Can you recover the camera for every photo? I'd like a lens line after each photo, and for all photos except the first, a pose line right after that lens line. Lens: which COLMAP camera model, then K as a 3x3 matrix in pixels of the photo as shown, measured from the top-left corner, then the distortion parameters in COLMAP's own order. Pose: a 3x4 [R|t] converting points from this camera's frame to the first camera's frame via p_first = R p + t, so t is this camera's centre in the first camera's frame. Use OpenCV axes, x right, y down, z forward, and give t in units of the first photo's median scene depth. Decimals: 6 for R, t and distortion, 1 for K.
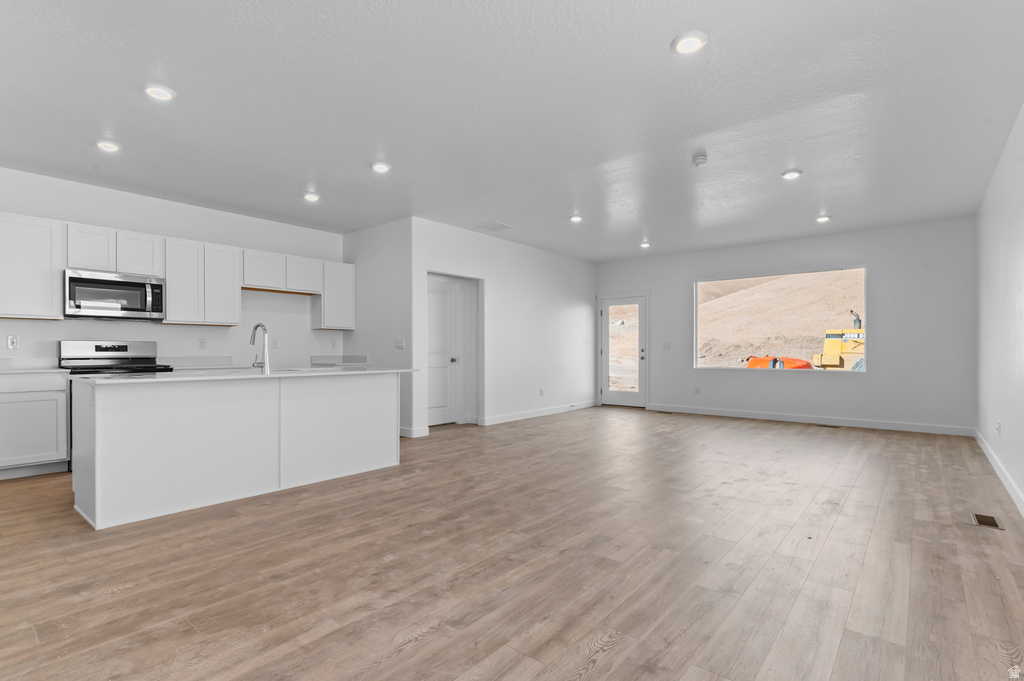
lens RADIAL K [[495.7, 0, 512.0], [0, 495.7, 349.1], [0, 0, 1]] dist [-0.000823, 0.000754]
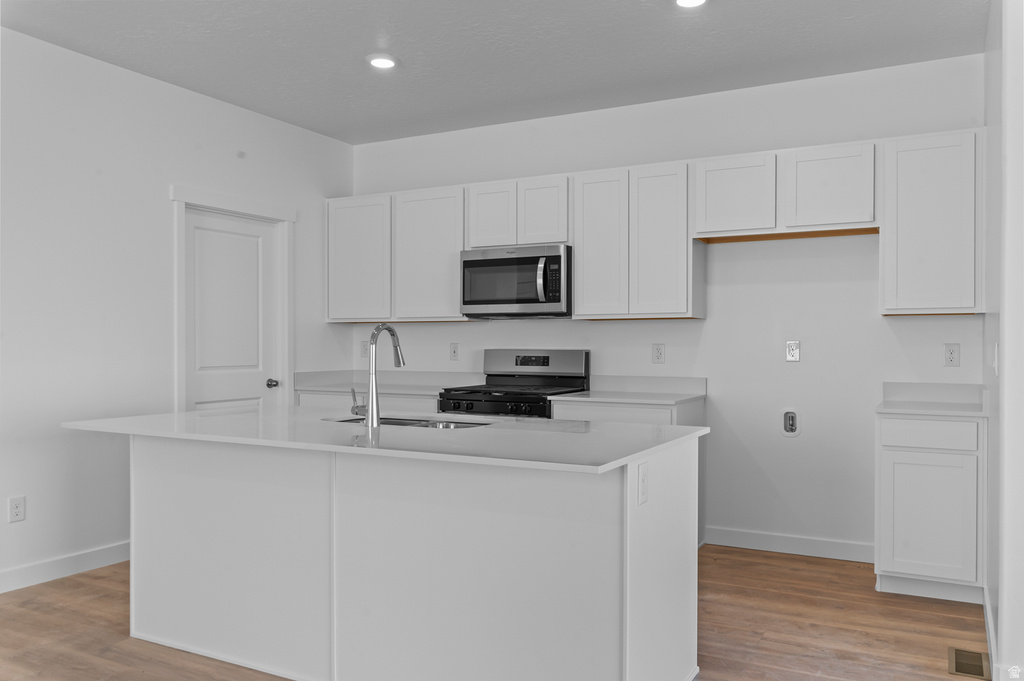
lens RADIAL K [[791.6, 0, 515.2], [0, 791.6, 340.7], [0, 0, 1]] dist [0.008440, 0.011546]
pose [[0.201028, 0.000984, -0.979585, 0.302144], [0.001792, 0.999997, 0.001372, -0.041770], [0.979584, -0.002032, 0.201026, 1.082094]]
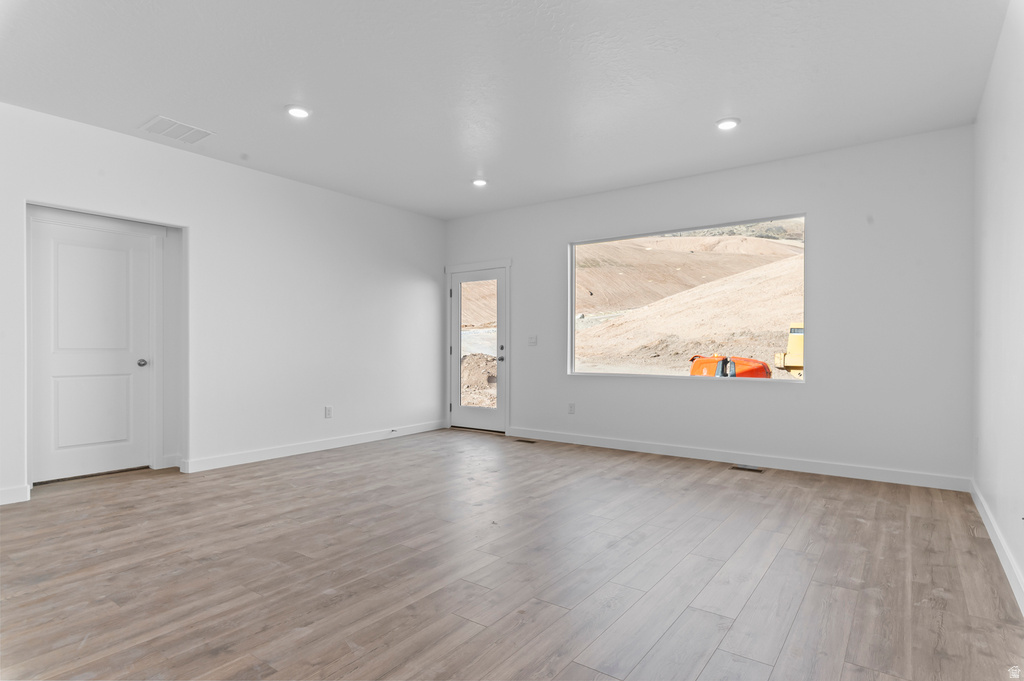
lens RADIAL K [[543.9, 0, 512.4], [0, 543.9, 345.9], [0, 0, 1]] dist [-0.003402, -0.001274]
pose [[0.998250, 0.002226, 0.059099, 0.579141], [-0.002151, 0.999997, -0.001331, 0.003176], [-0.059101, 0.001202, 0.998251, 0.642116]]
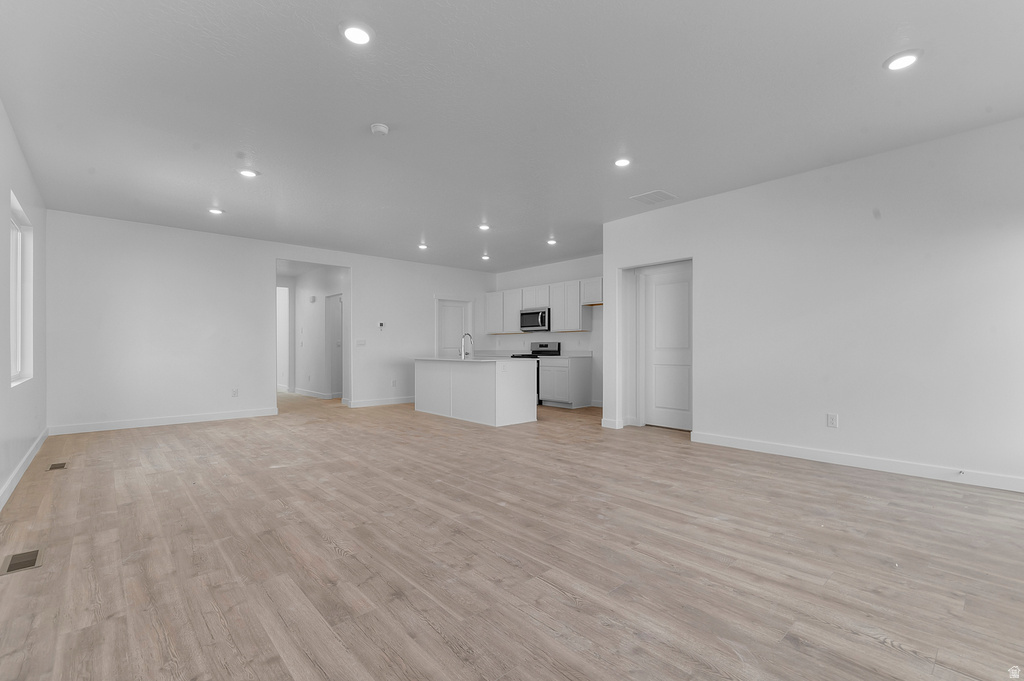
lens RADIAL K [[447.2, 0, 532.0], [0, 447.2, 347.2], [0, 0, 1]] dist [0.002069, -0.000051]
pose [[-0.114530, 0.000669, -0.993420, 1.356484], [0.004994, 0.999988, 0.000097, 0.004462], [0.993407, -0.004950, -0.114531, 1.629564]]
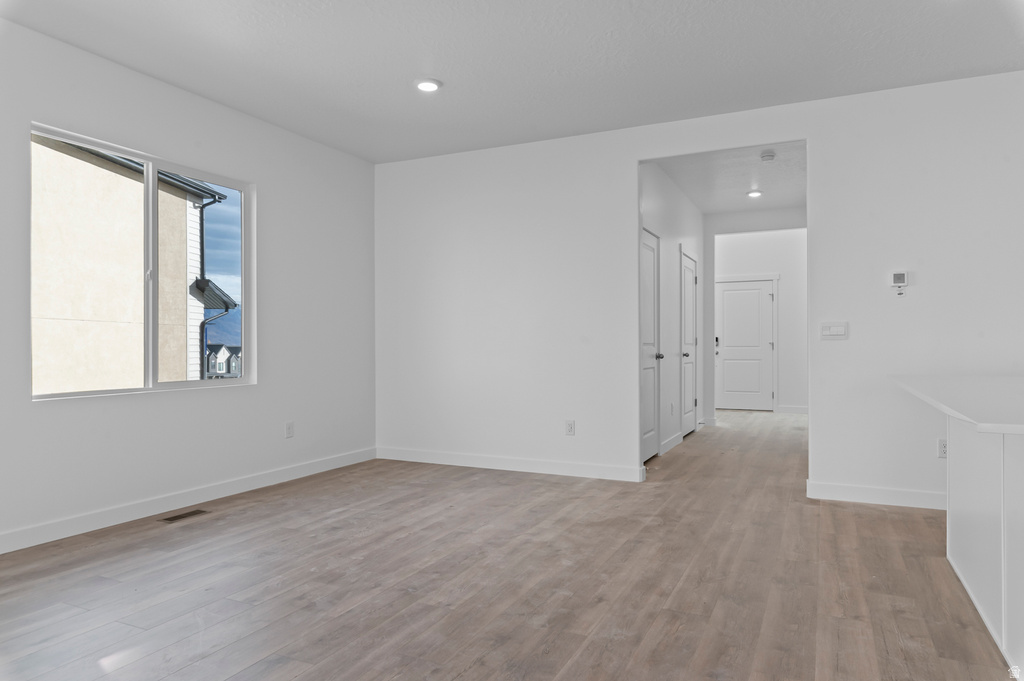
lens RADIAL K [[639.3, 0, 510.6], [0, 639.3, 341.7], [0, 0, 1]] dist [0.004036, 0.001607]
pose [[-0.969215, 0.001215, -0.246213, 0.109166], [0.003065, 0.999970, -0.007129, 0.008385], [0.246197, -0.007664, -0.969189, 1.541923]]
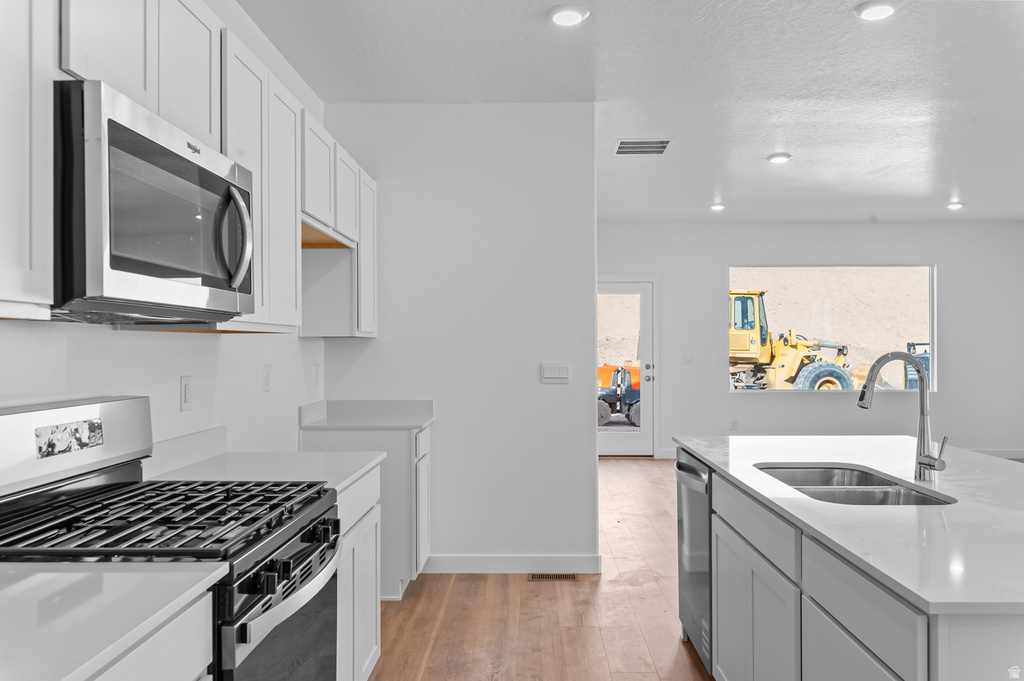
lens RADIAL K [[791.6, 0, 516.3], [0, 791.6, 340.8], [0, 0, 1]] dist [0.008440, 0.011546]
pose [[0.769829, 0.001089, 0.638249, -1.289213], [0.001892, 0.999990, -0.003988, -0.066908], [-0.638247, 0.004278, 0.769820, 0.791906]]
